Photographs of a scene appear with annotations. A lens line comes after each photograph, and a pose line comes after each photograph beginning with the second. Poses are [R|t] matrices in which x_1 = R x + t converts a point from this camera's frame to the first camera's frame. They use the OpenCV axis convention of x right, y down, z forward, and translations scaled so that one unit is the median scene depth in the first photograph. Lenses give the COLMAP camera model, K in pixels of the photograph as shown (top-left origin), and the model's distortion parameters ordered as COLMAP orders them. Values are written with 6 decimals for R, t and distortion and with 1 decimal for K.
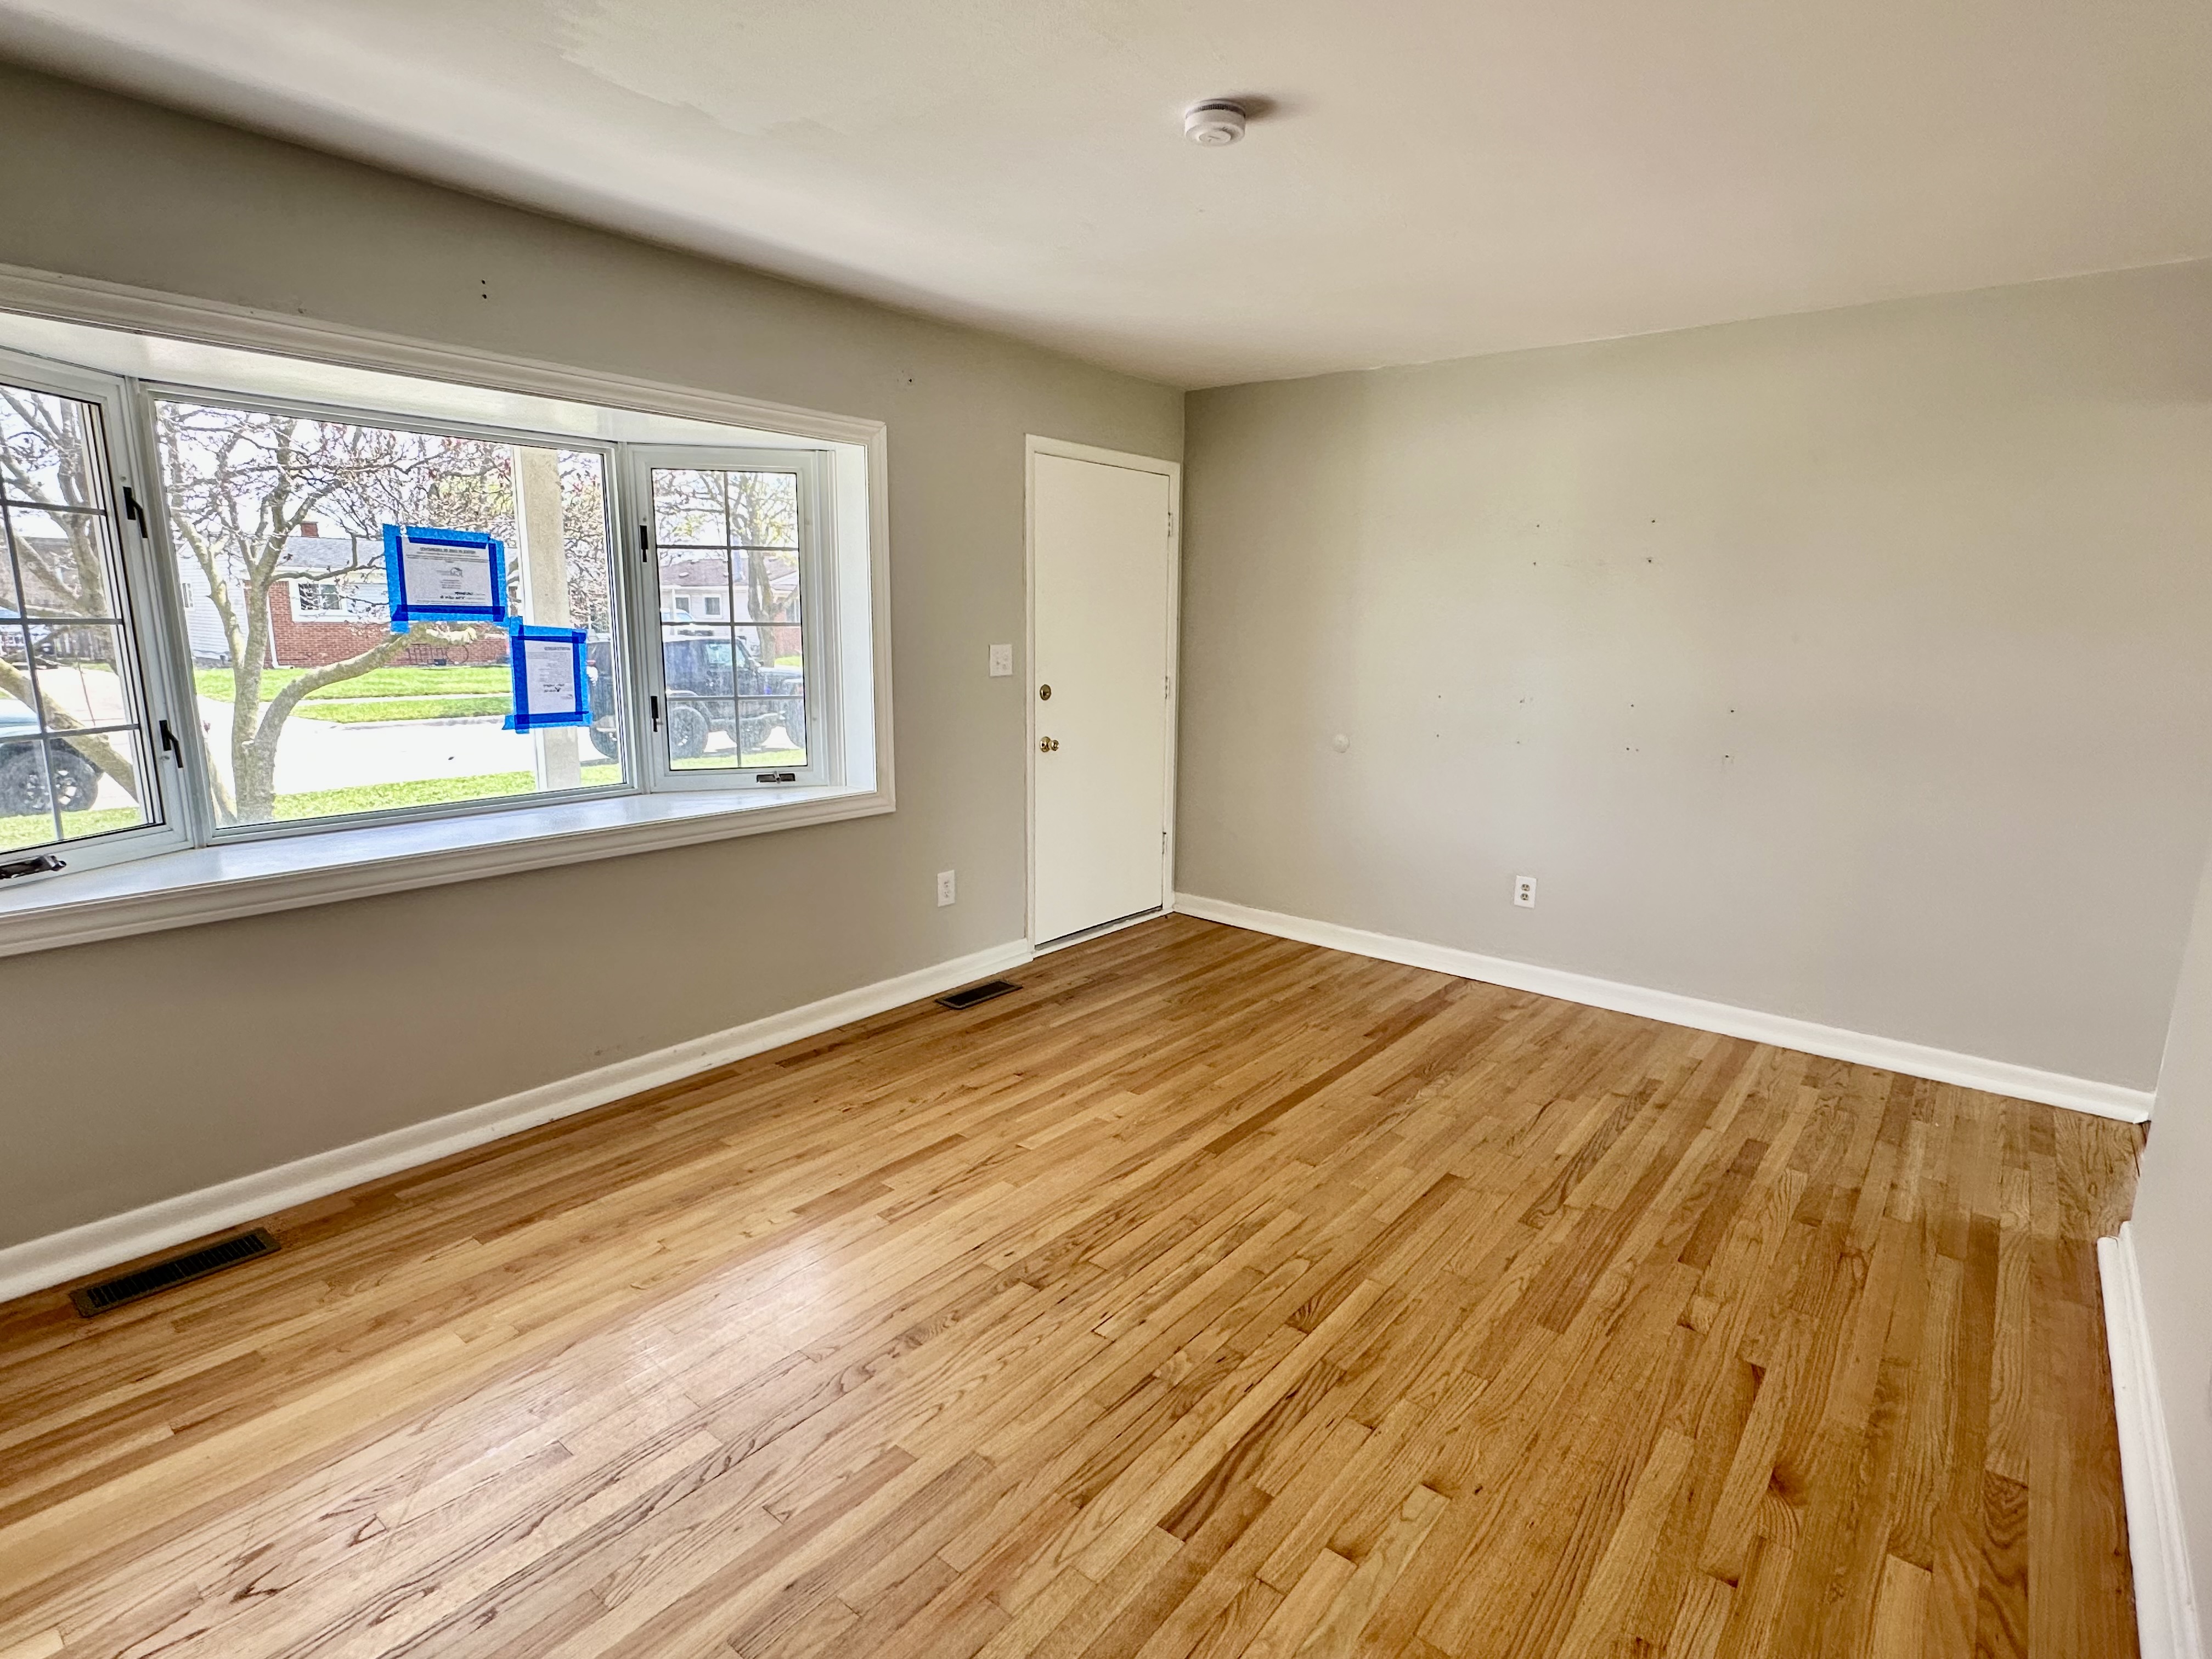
lens RADIAL K [[1127.4, 0, 1103.3], [0, 1127.4, 835.1], [0, 0, 1]] dist [-0.002336, 0.001660]
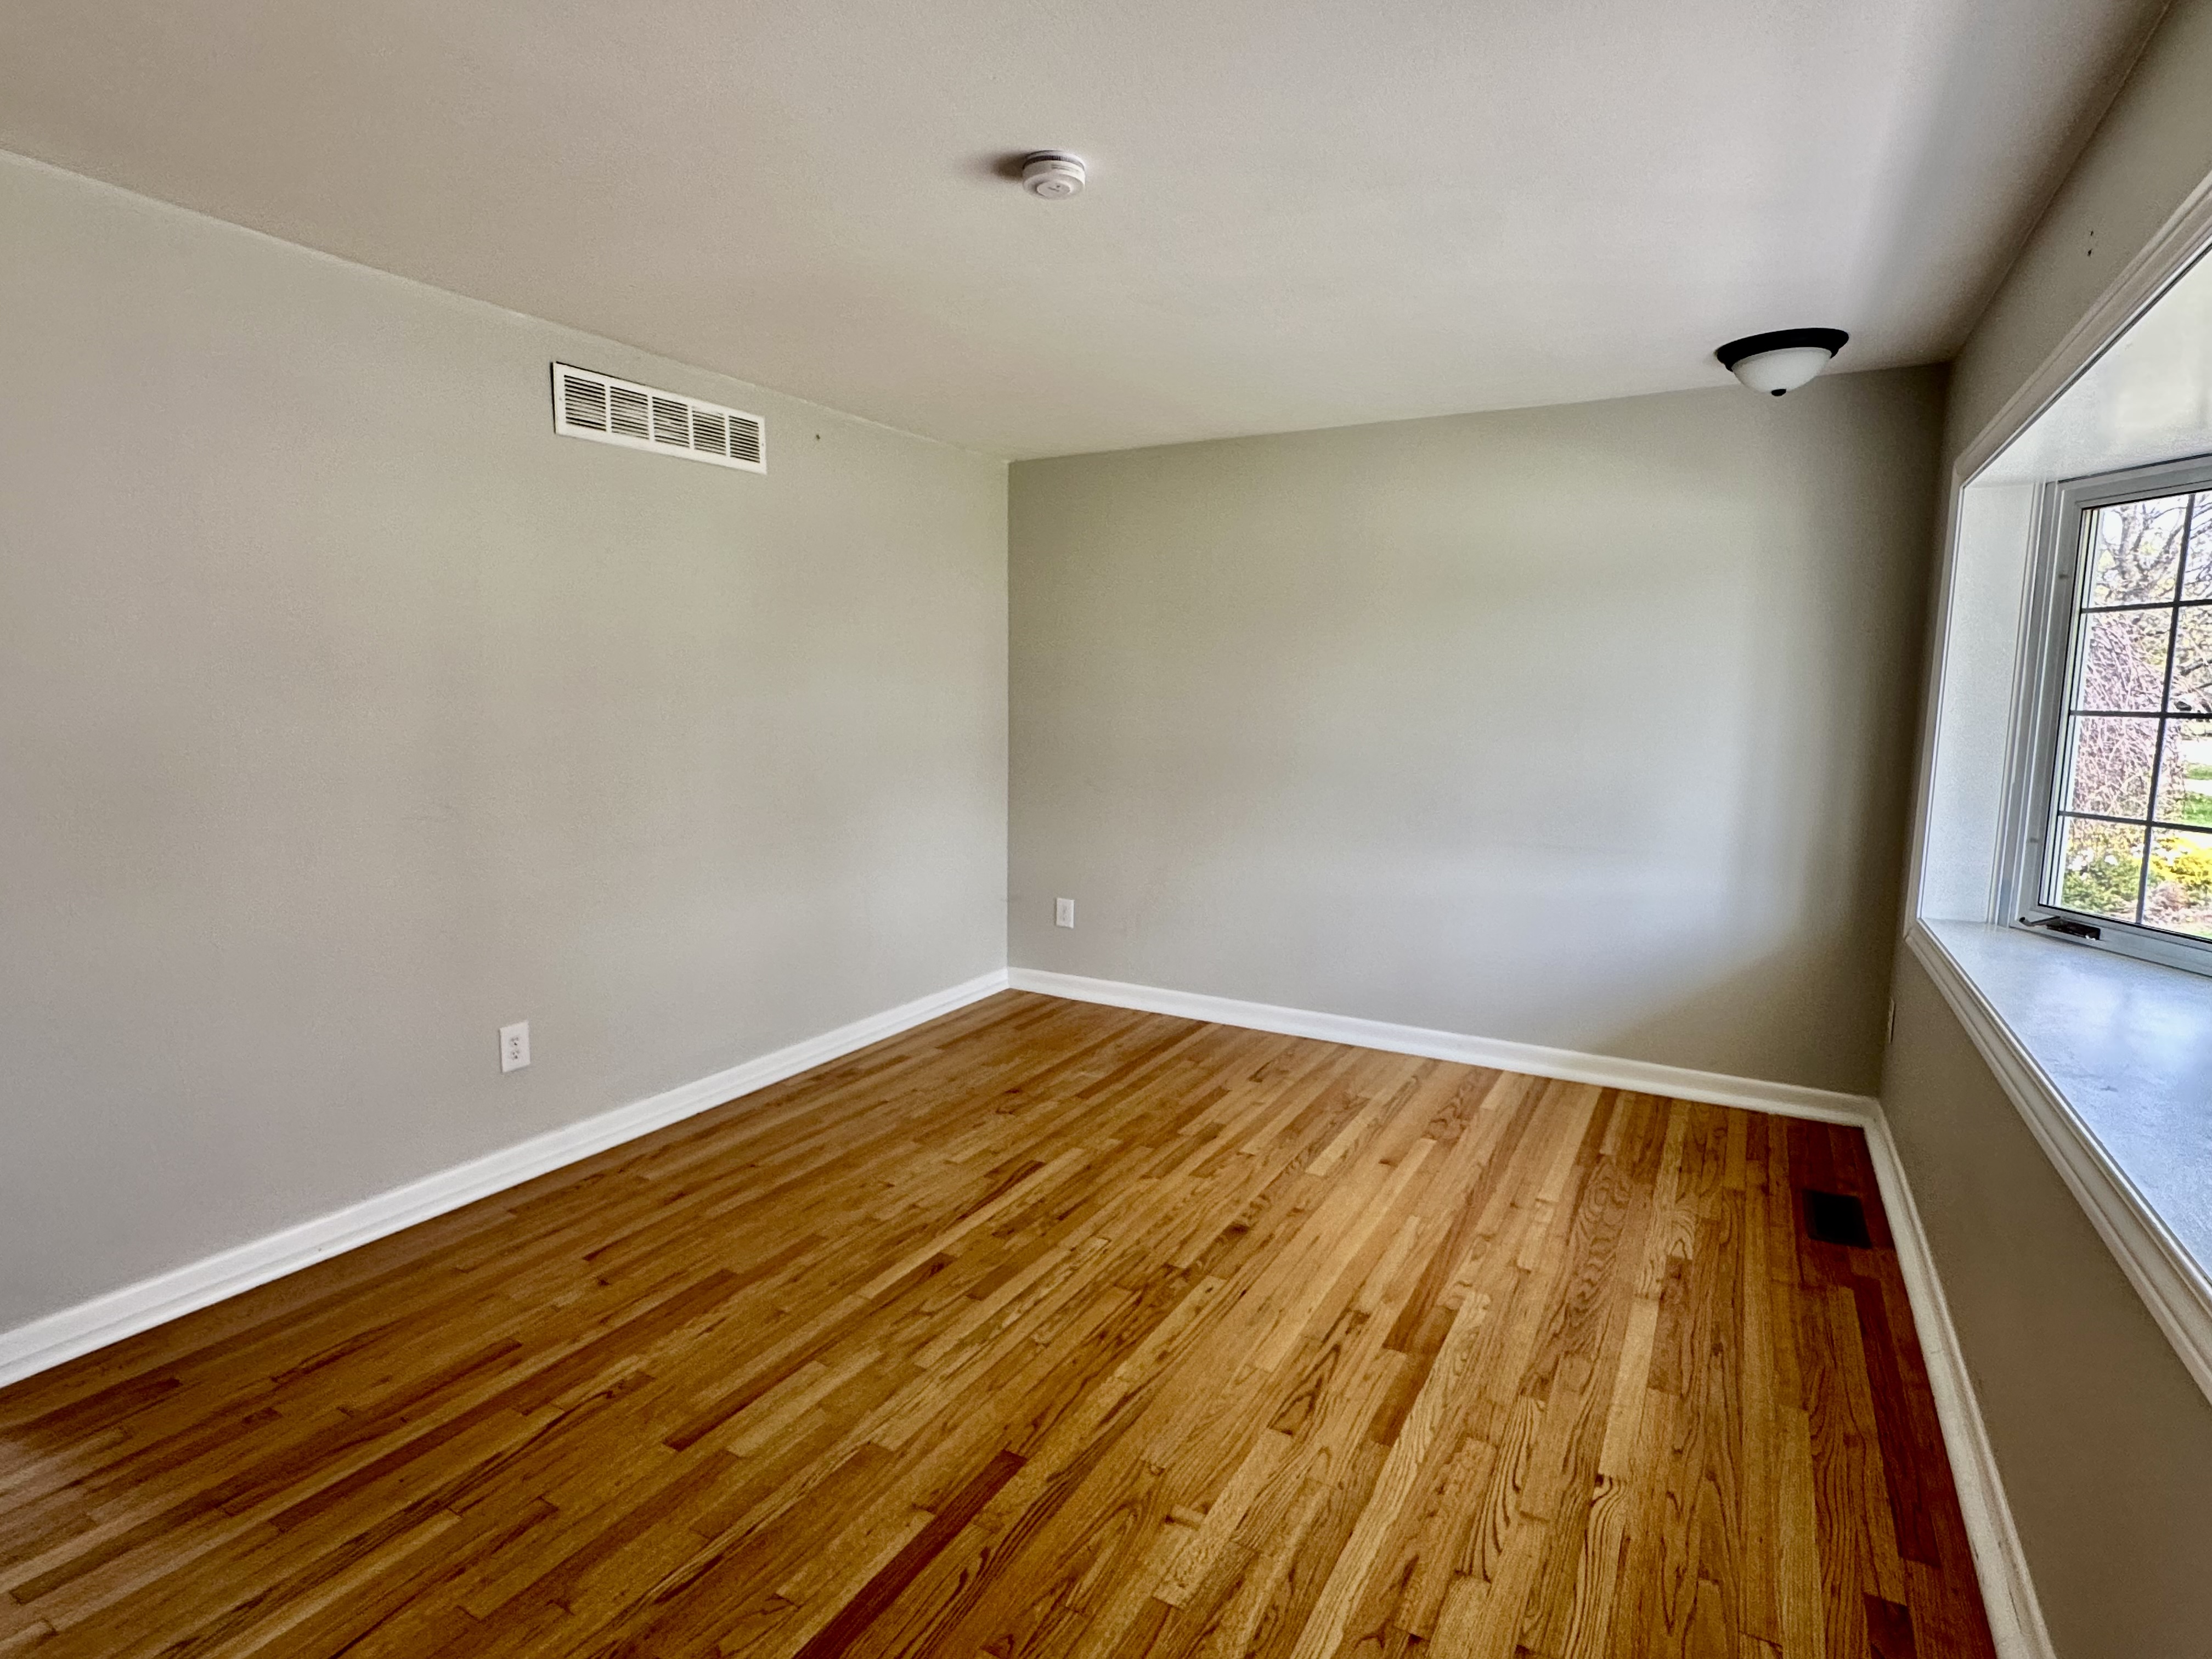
lens RADIAL K [[1134.9, 0, 1116.7], [0, 1134.9, 833.5], [0, 0, 1]] dist [0.001445, 0.000162]
pose [[-0.984545, -0.002427, -0.175113, 0.191340], [-0.056343, 0.951133, 0.303597, -0.354272], [0.165819, 0.308772, -0.936570, 1.881012]]
